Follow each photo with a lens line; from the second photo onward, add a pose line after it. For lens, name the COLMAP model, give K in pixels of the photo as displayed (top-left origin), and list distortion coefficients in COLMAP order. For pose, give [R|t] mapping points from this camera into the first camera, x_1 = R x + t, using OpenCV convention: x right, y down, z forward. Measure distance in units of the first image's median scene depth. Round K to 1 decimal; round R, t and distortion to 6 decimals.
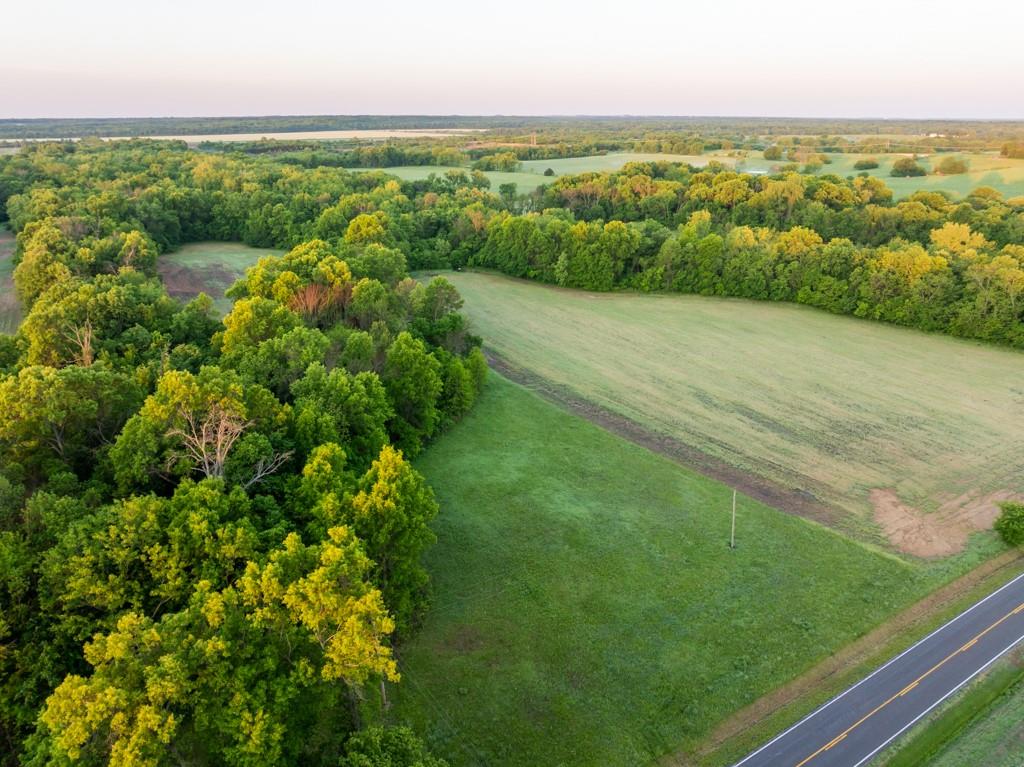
lens RADIAL K [[741.3, 0, 512.0], [0, 741.3, 383.5], [0, 0, 1]] dist [-0.046349, 0.010775]
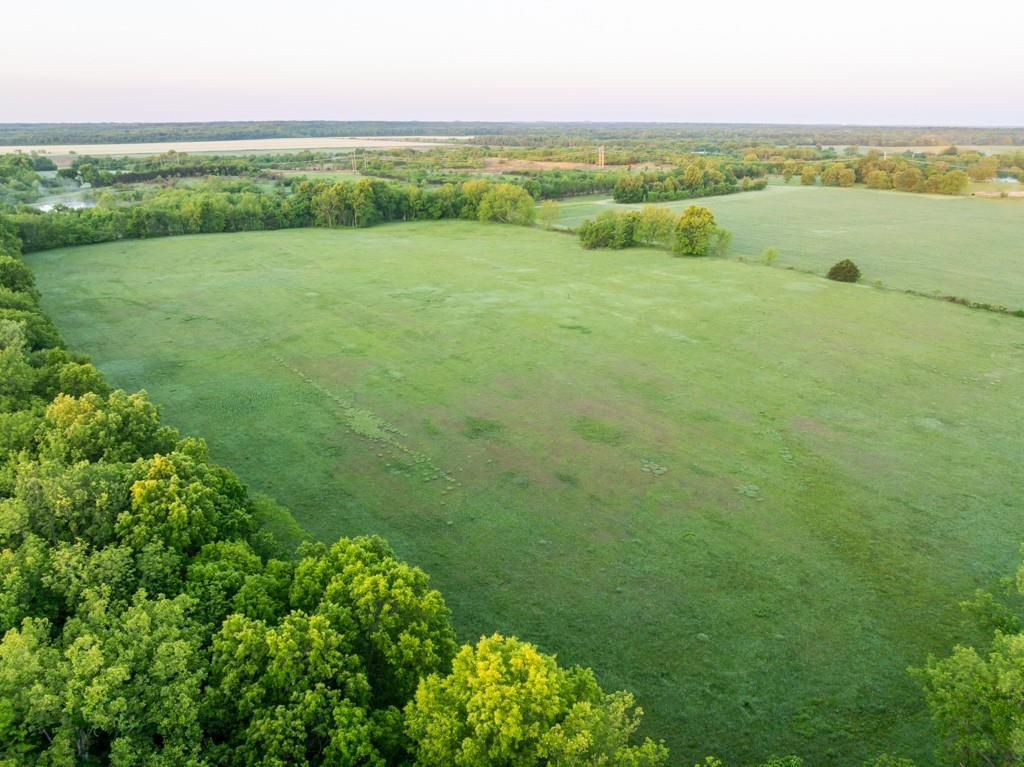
lens RADIAL K [[741.3, 0, 512.0], [0, 741.3, 383.5], [0, 0, 1]] dist [-0.046349, 0.010775]
pose [[0.998447, -0.014181, 0.053867, -0.061965], [0.014611, 0.999864, -0.007592, -0.109907], [-0.053752, 0.008367, 0.998519, 0.311634]]
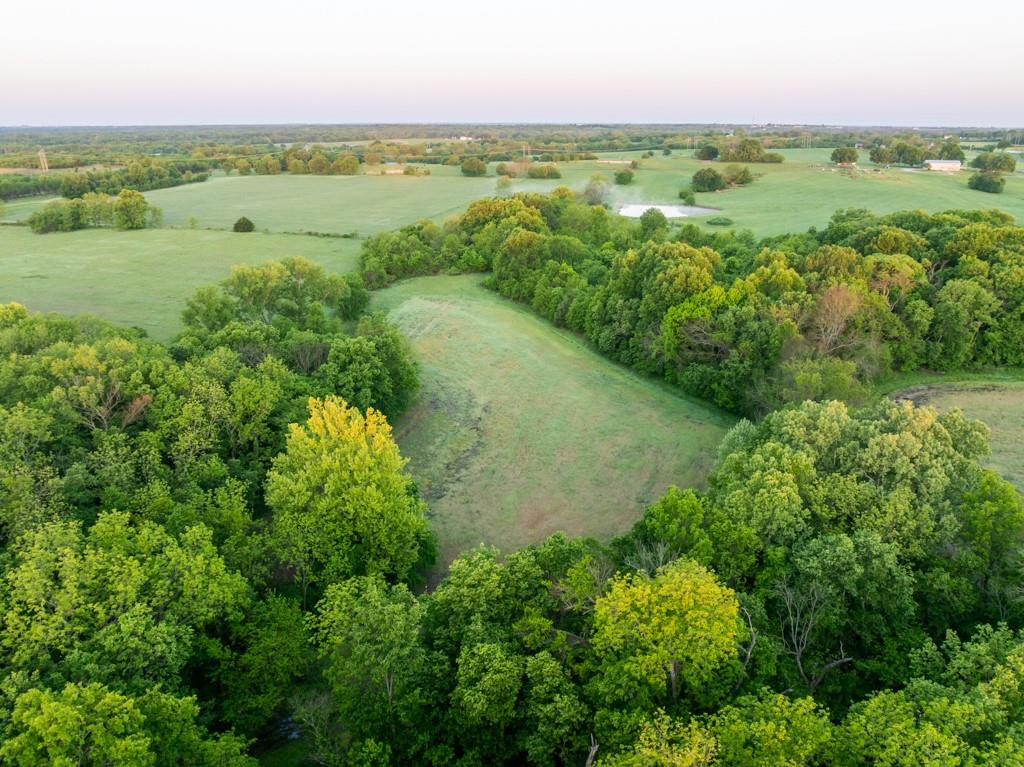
lens RADIAL K [[741.3, 0, 512.0], [0, 741.3, 383.5], [0, 0, 1]] dist [-0.046349, 0.010775]
pose [[0.753825, -0.213631, 0.621377, -0.071374], [0.220123, 0.973132, 0.067523, -0.081933], [-0.619107, 0.085879, 0.780596, 0.235950]]
